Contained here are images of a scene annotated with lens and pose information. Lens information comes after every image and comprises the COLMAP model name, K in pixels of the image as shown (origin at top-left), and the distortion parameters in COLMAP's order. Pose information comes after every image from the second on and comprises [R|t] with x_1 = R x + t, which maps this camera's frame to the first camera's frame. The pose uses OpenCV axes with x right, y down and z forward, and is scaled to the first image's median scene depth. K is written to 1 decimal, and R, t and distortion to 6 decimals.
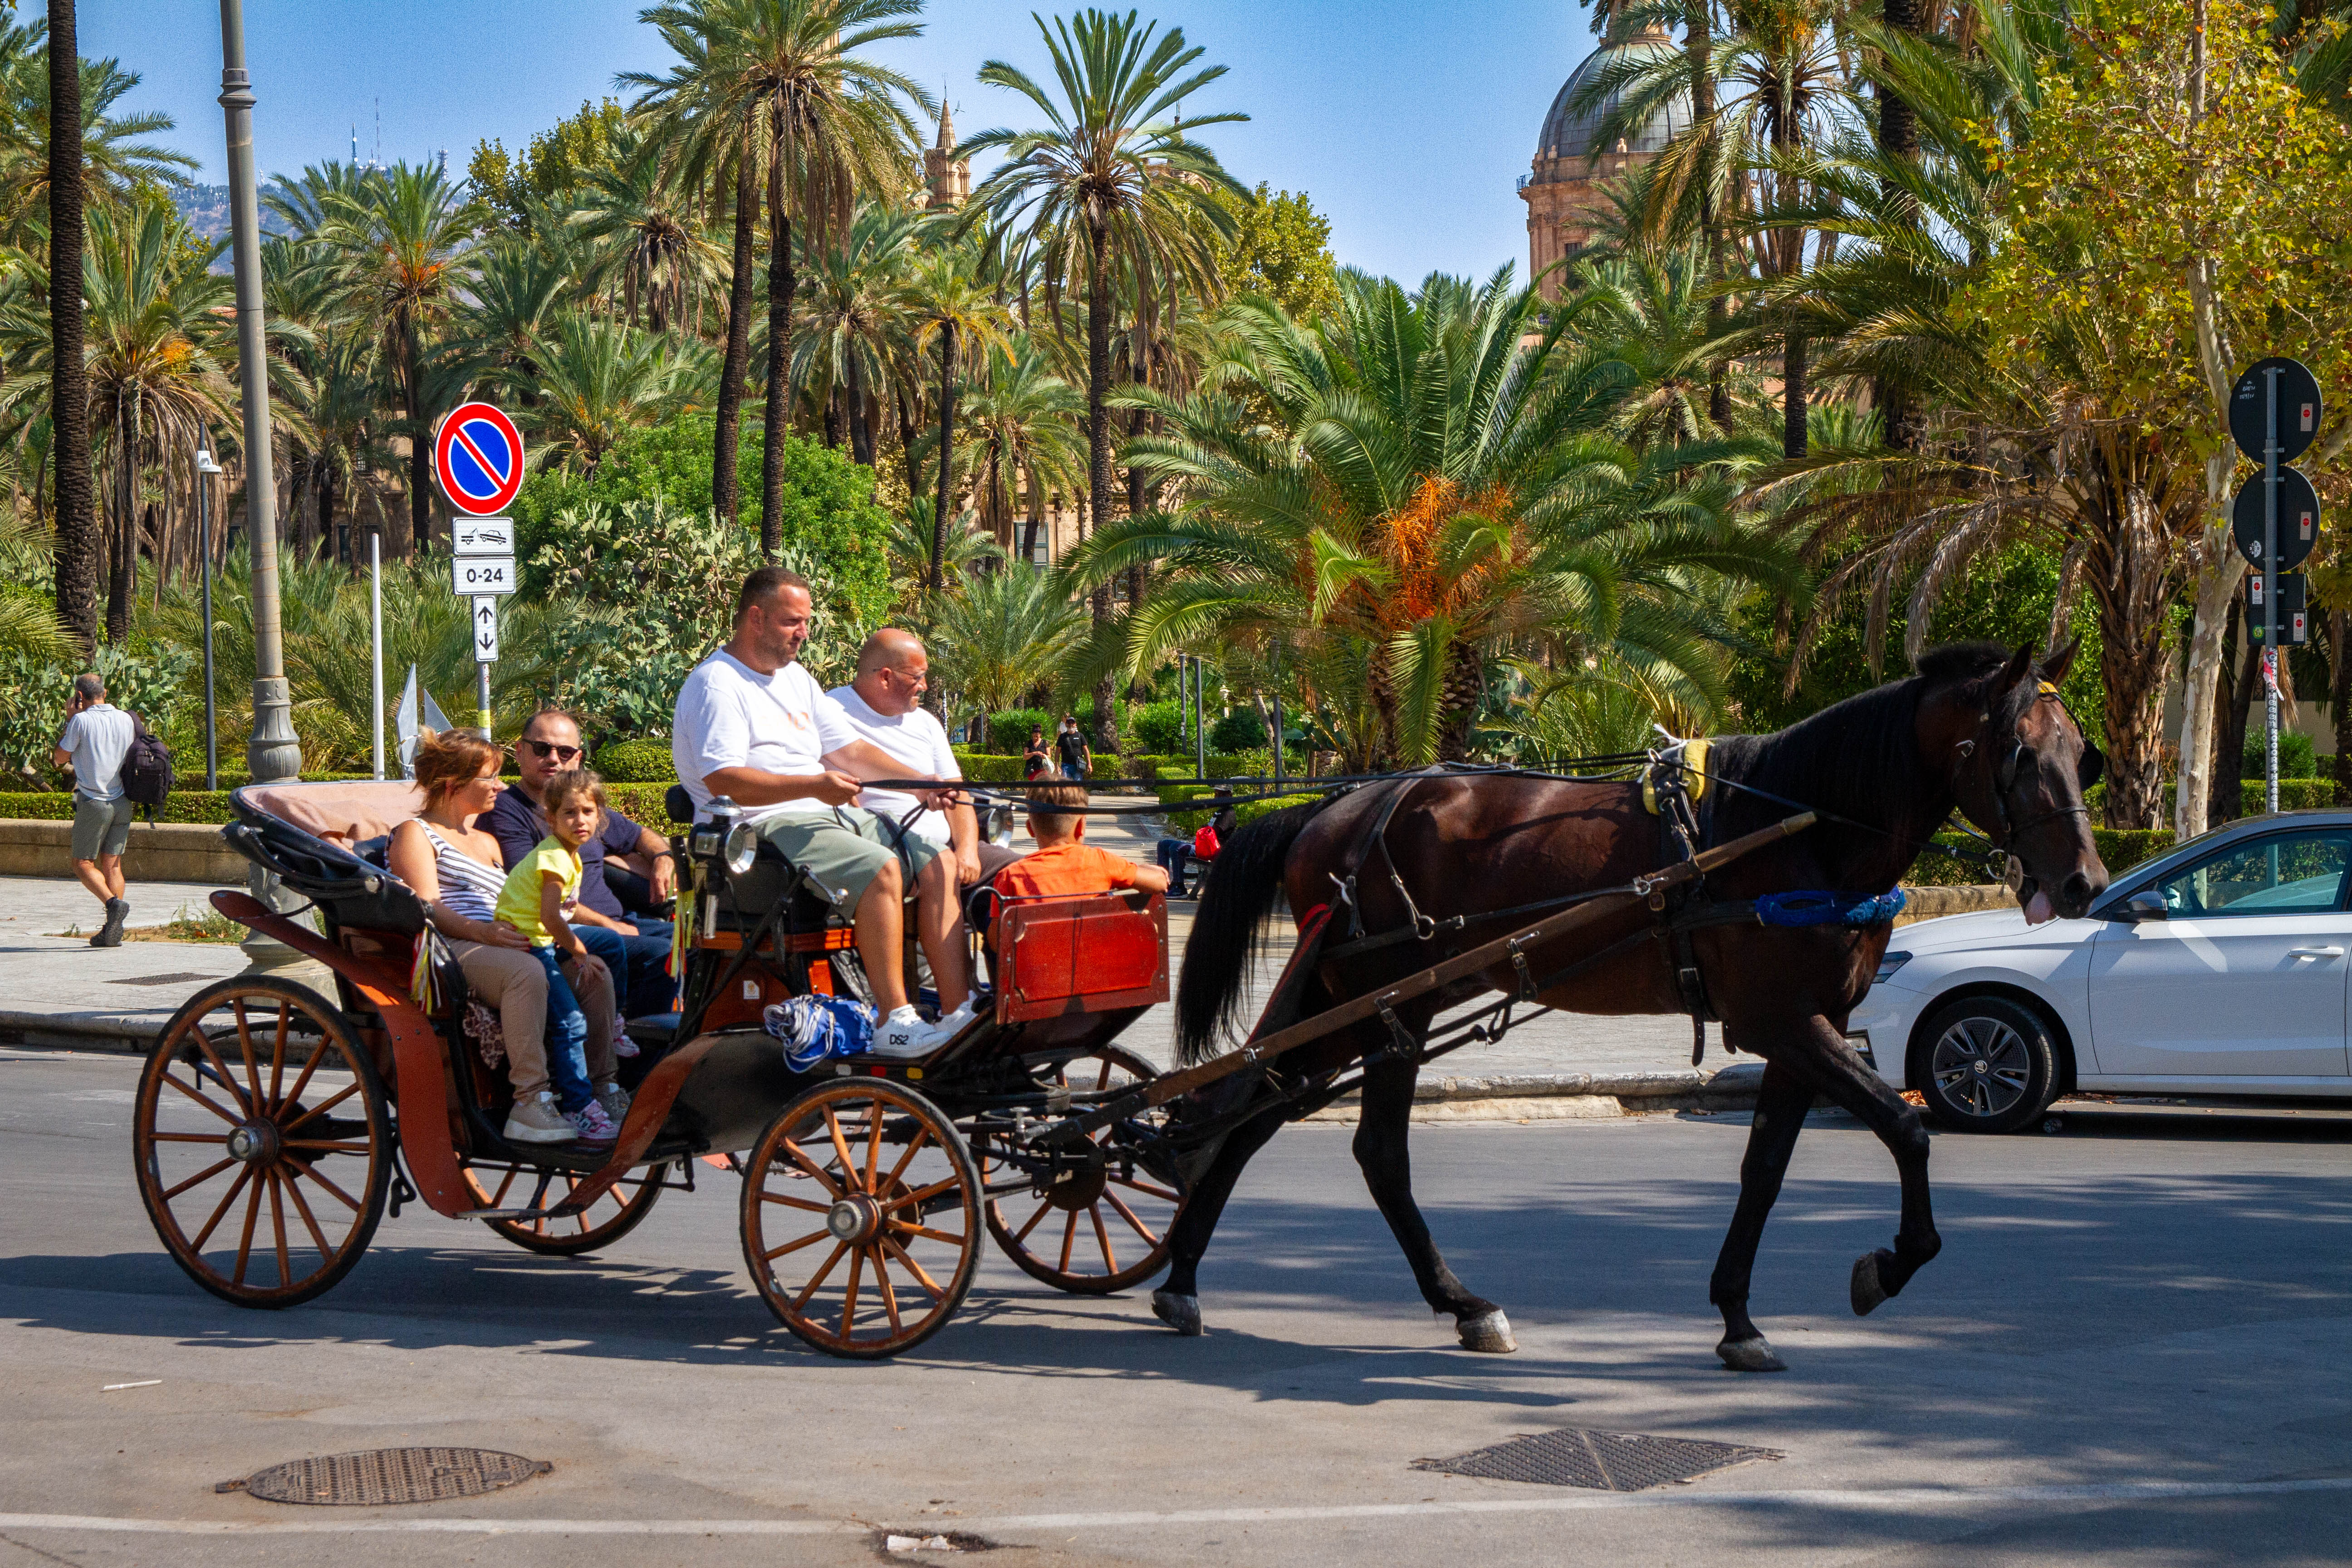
lens RADIAL K [[5009.5, 0, 1190.7], [0, 5009.5, 769.5], [0, 0, 1]] dist [0.187513, 0.000000]
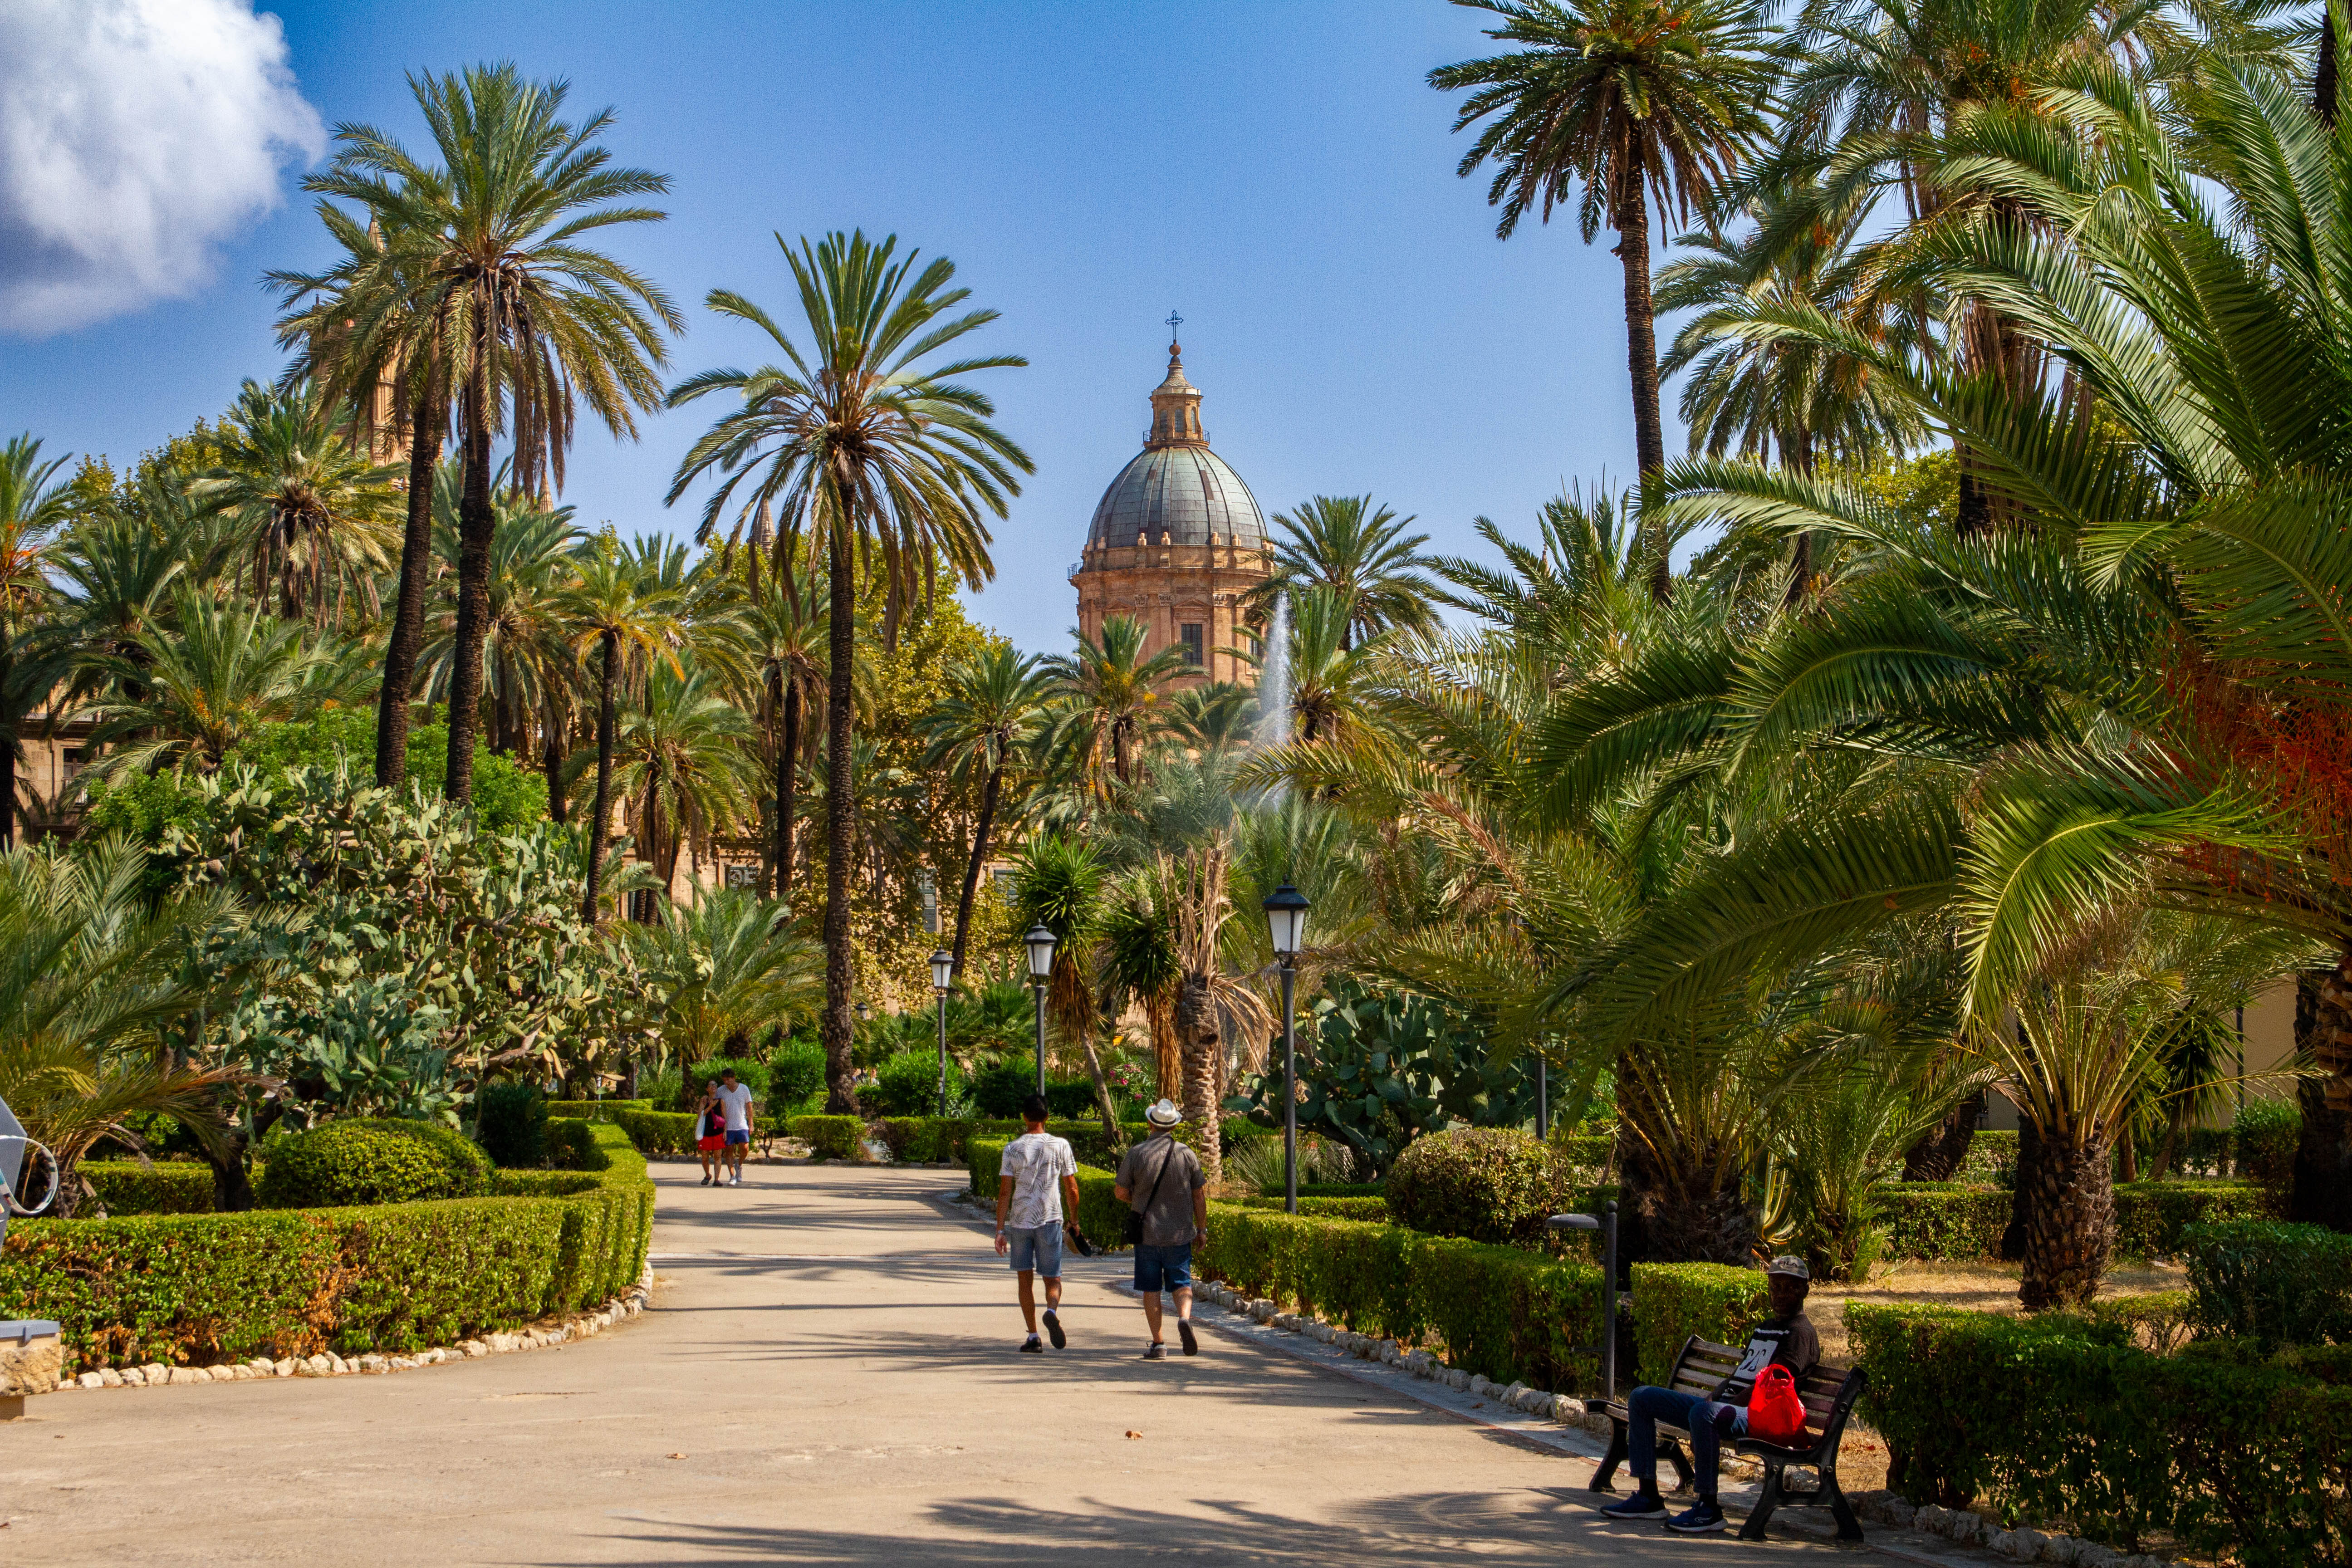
lens RADIAL K [[3973.5, 0, 1199.9], [0, 3973.5, 799.1], [0, 0, 1]] dist [0.064316, 0.000000]
pose [[0.990730, 0.017078, 0.134766, -0.048266], [-0.006844, 0.997081, -0.076039, -0.005599], [-0.135671, 0.074411, 0.987956, 0.338023]]
